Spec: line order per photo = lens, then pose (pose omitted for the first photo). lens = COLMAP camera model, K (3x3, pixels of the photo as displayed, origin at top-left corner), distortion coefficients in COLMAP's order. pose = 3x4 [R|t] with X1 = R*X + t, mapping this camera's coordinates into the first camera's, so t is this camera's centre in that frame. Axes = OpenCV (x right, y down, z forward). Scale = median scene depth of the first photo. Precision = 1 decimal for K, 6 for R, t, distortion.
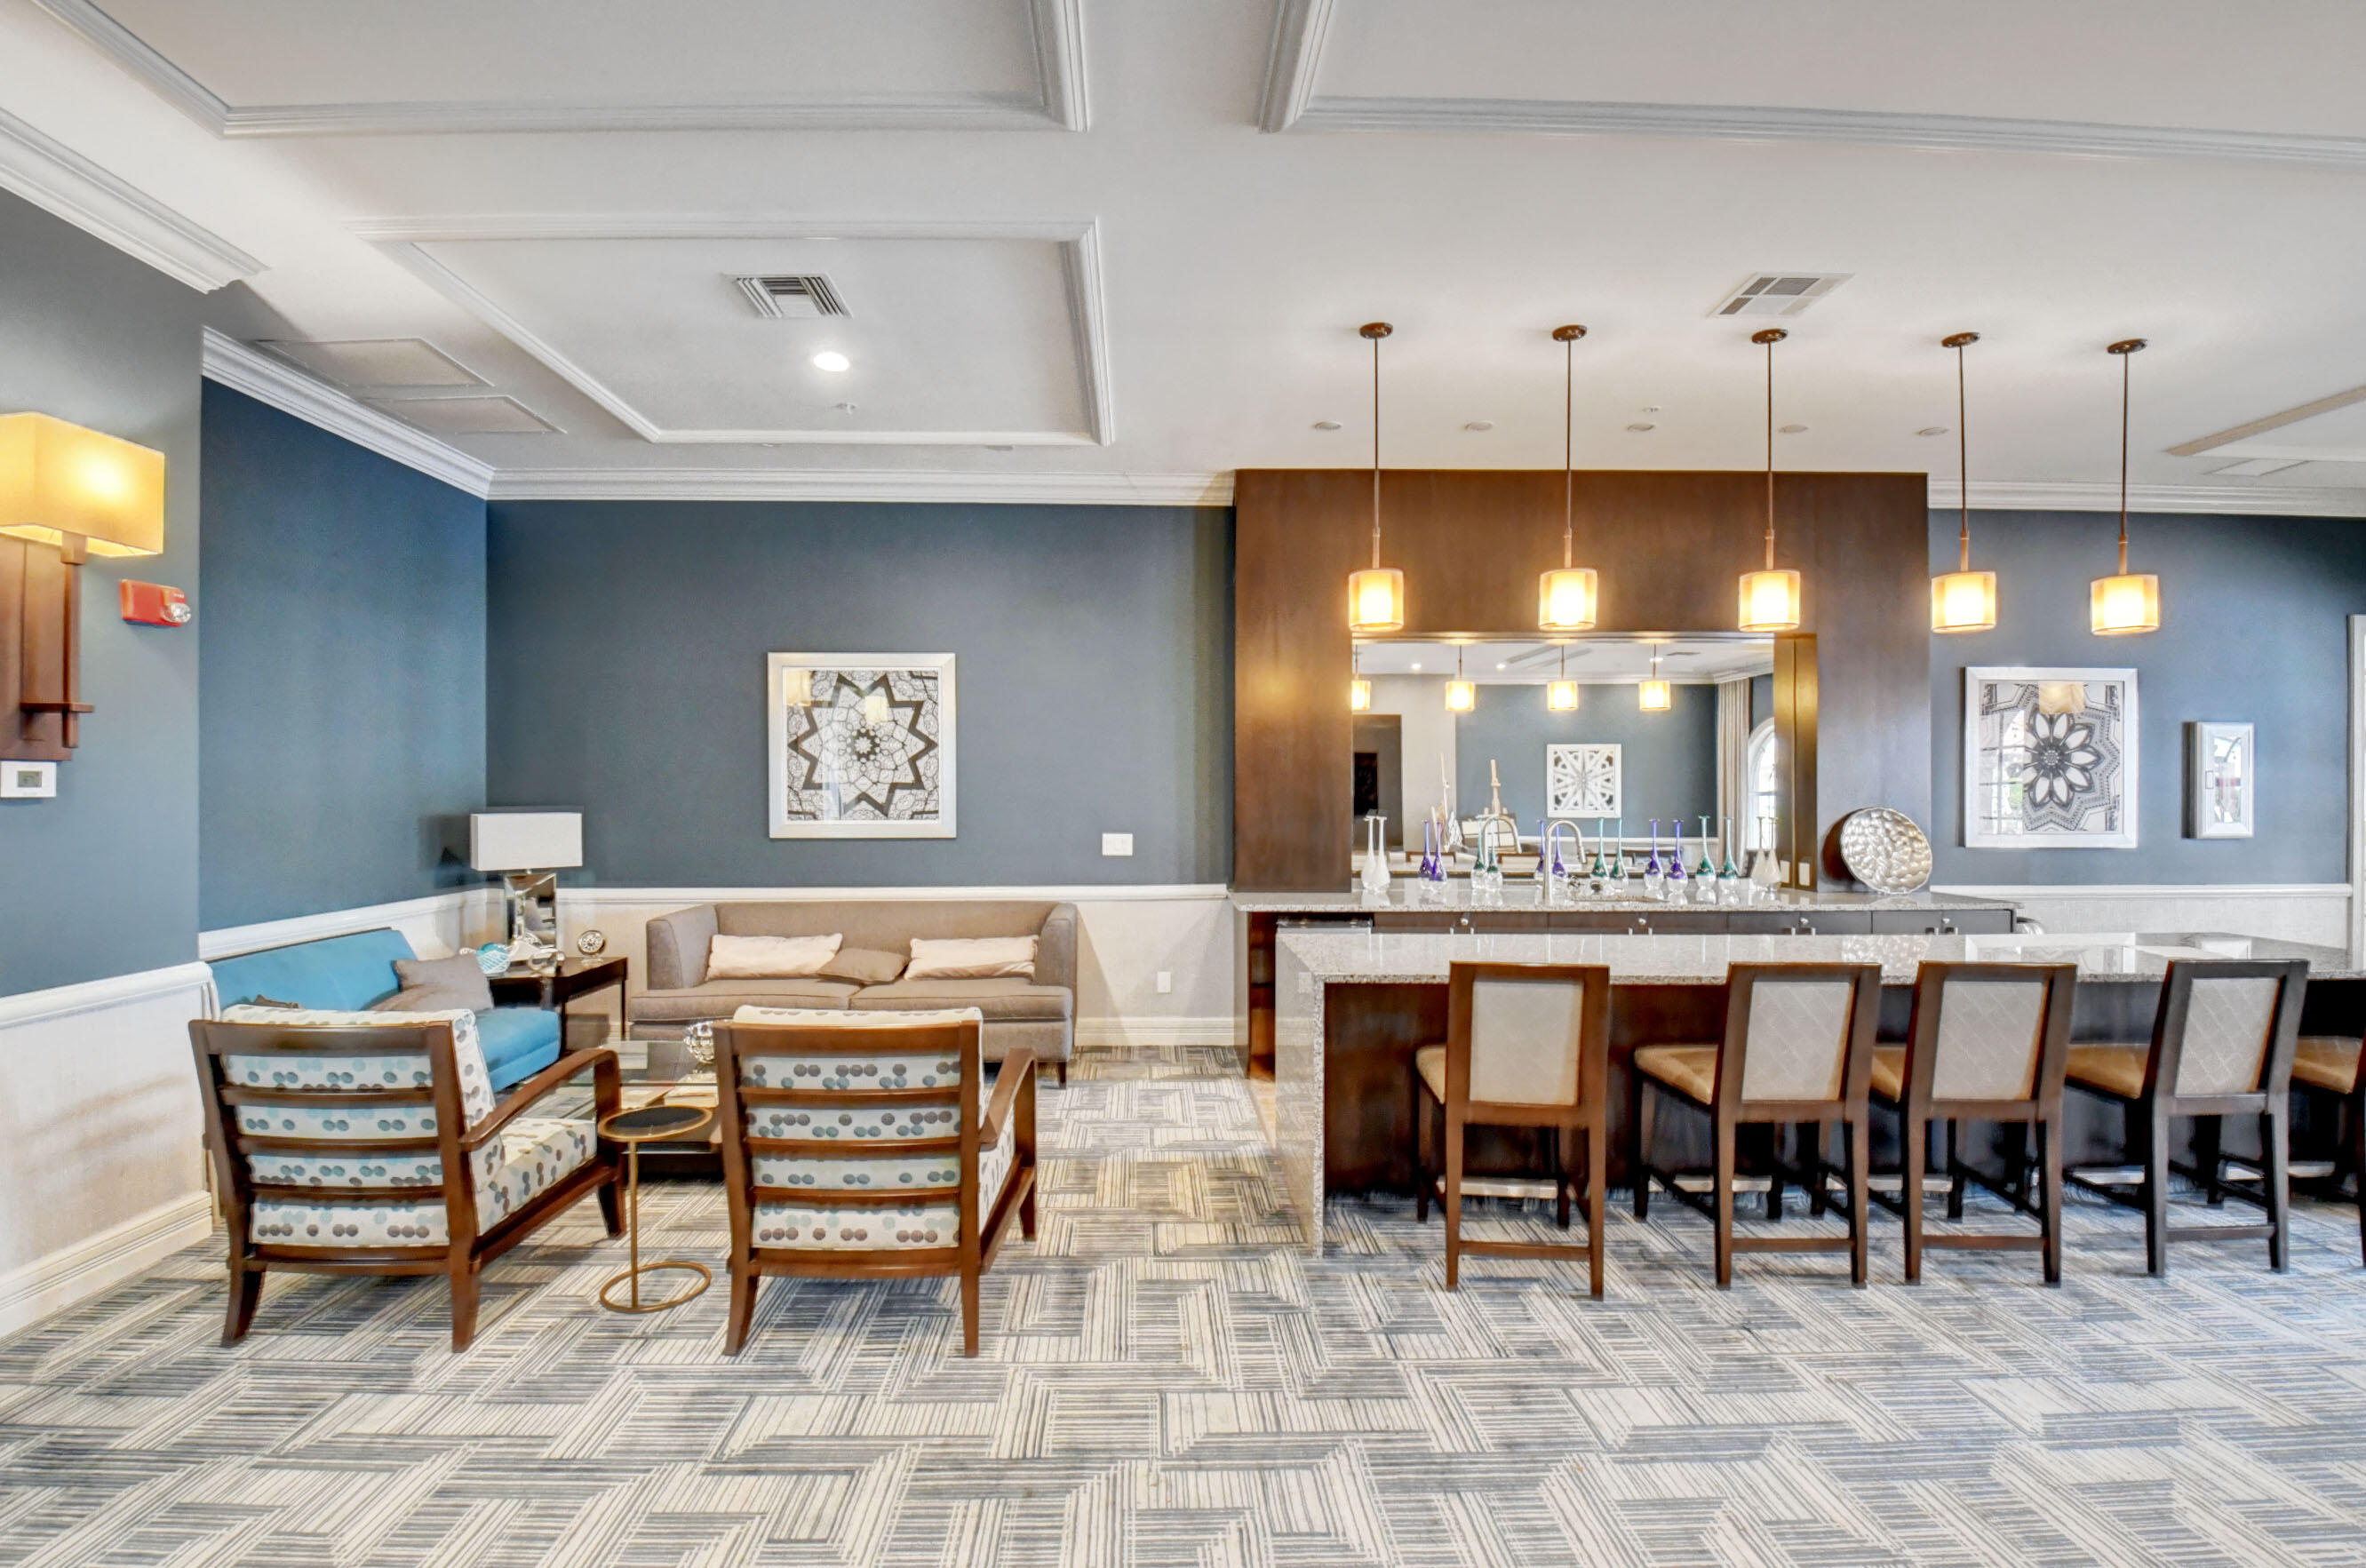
lens RADIAL K [[1062.5, 0, 1142.3], [0, 1062.5, 810.0], [0, 0, 1]] dist [0.017968, -0.013871]
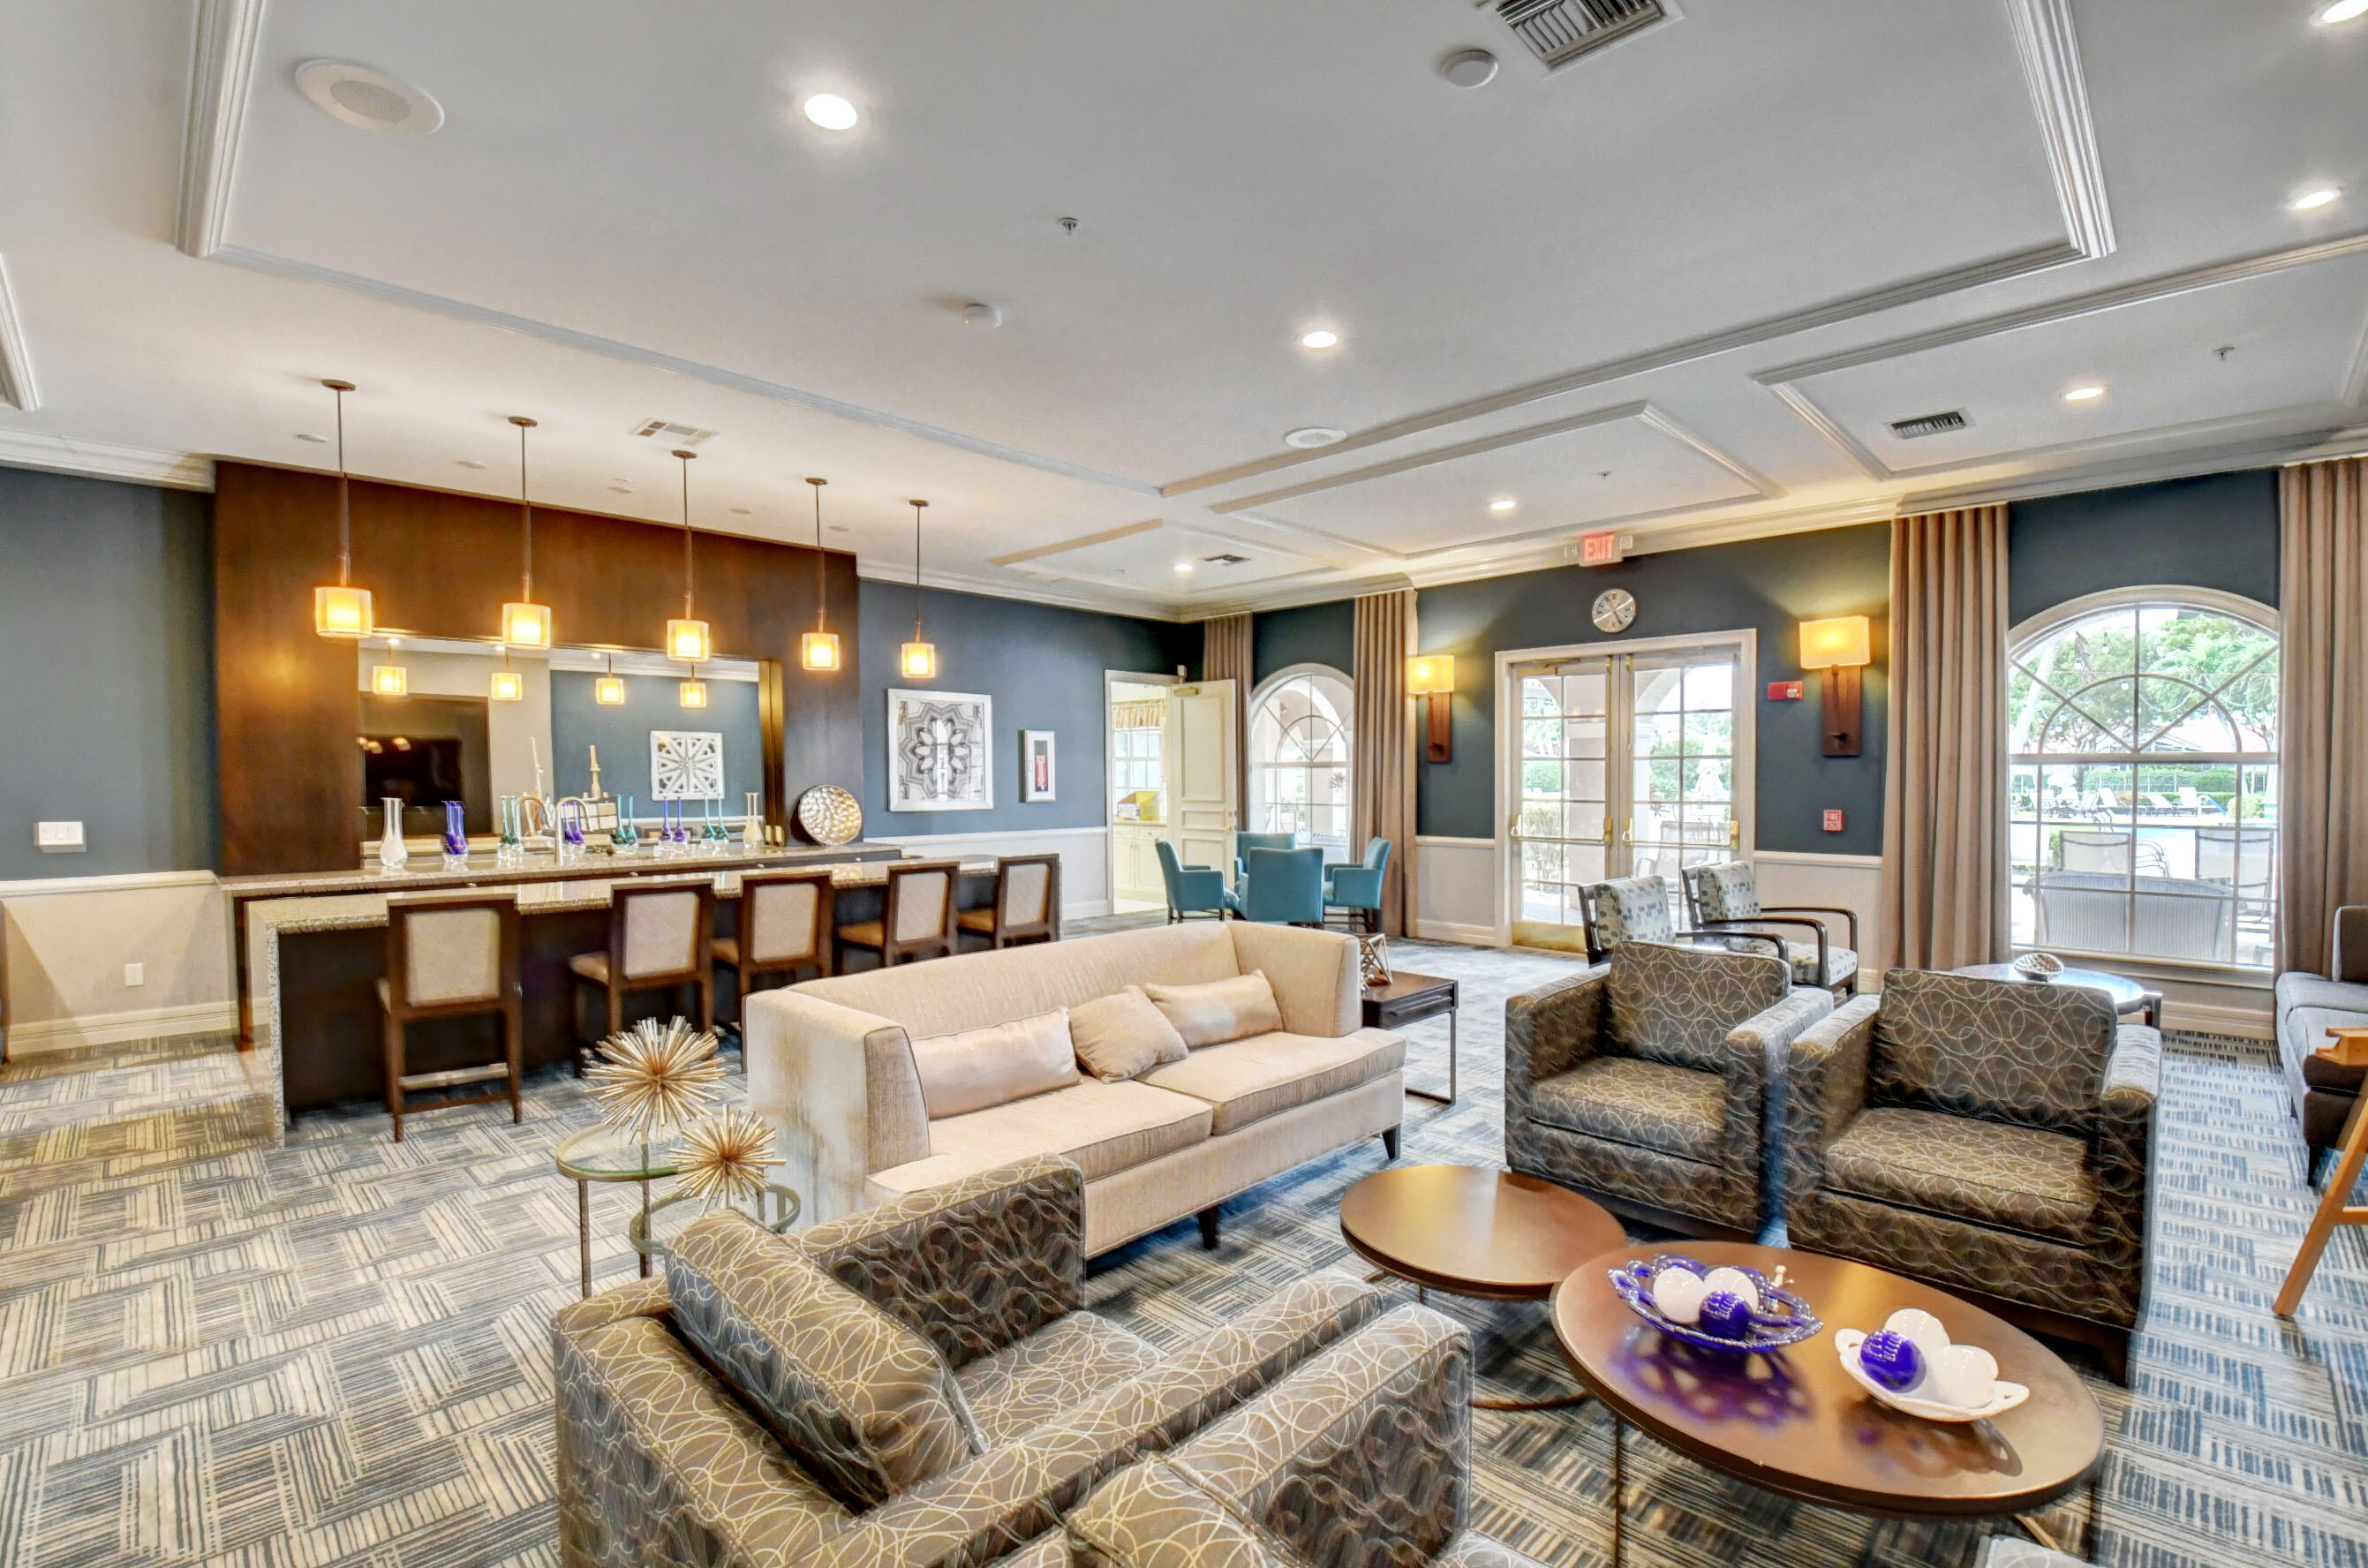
lens RADIAL K [[1063.4, 0, 1143.3], [0, 1063.4, 810.1], [0, 0, 1]] dist [0.017968, -0.013871]
pose [[0.732142, -0.031595, 0.680418, 0.036003], [0.020571, 0.999494, 0.024276, 0.004107], [-0.680841, -0.003777, 0.732422, -0.362001]]
